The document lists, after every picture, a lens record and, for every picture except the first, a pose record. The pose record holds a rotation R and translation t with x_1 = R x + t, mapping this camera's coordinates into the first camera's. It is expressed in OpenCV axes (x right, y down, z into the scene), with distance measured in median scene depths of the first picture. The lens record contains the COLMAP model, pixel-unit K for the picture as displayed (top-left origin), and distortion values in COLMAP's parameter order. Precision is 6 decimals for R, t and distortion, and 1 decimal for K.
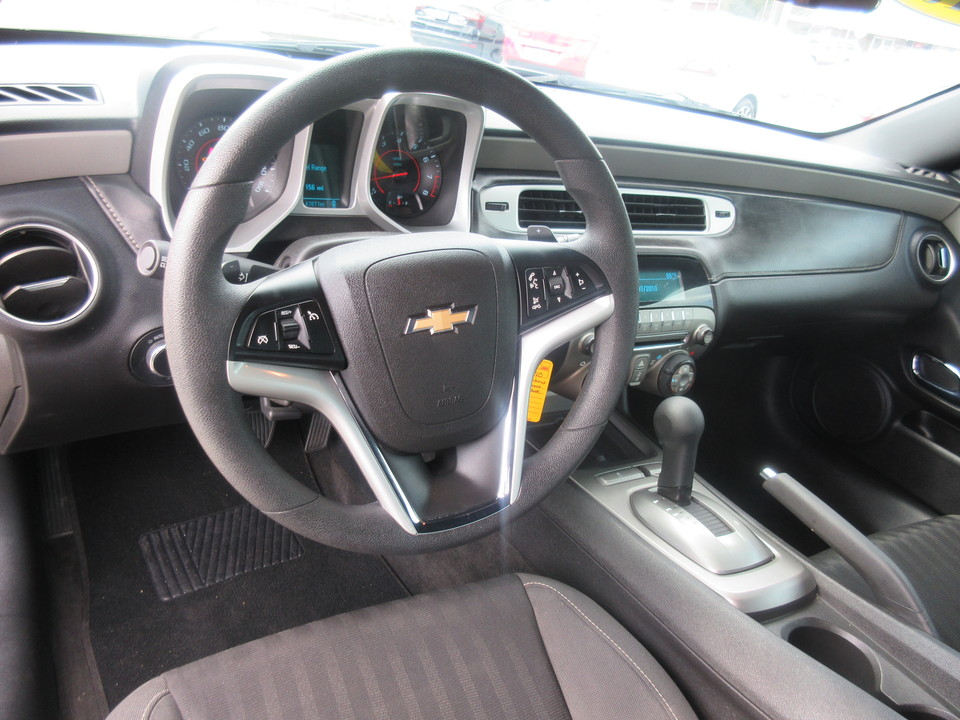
lens RADIAL K [[707.9, 0, 477.8], [0, 707.9, 361.8], [0, 0, 1]] dist [0.011297, -0.009010]
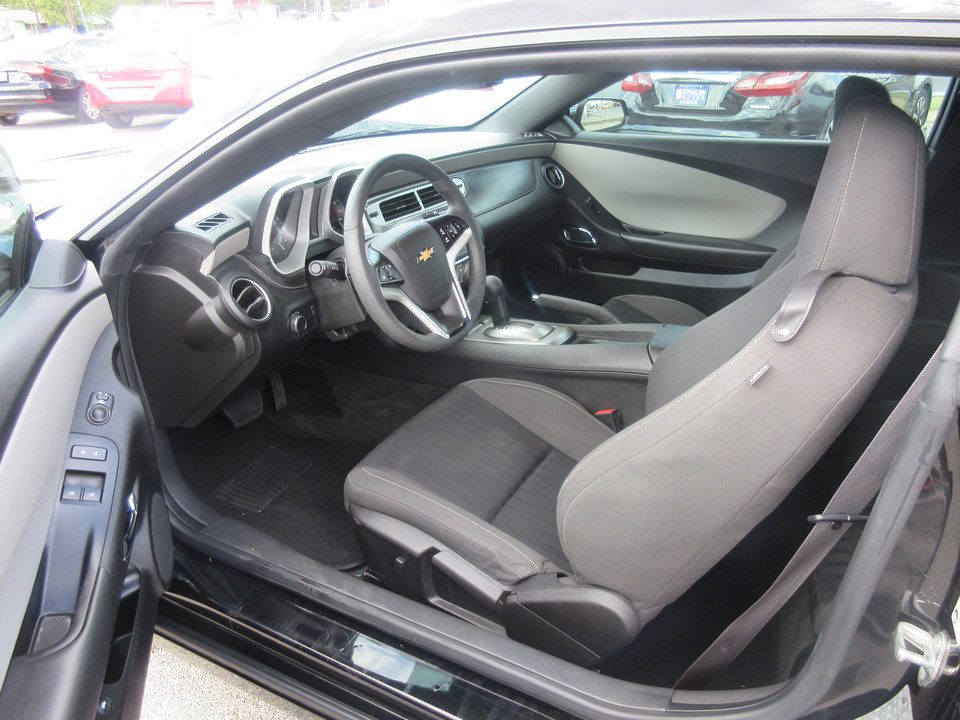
lens RADIAL K [[707.9, 0, 477.8], [0, 707.9, 361.8], [0, 0, 1]] dist [0.011297, -0.009010]
pose [[0.832448, -0.386872, 0.396688, -0.625579], [0.384795, 0.918747, 0.088523, 0.083949], [-0.398703, 0.078952, 0.913675, -0.810710]]
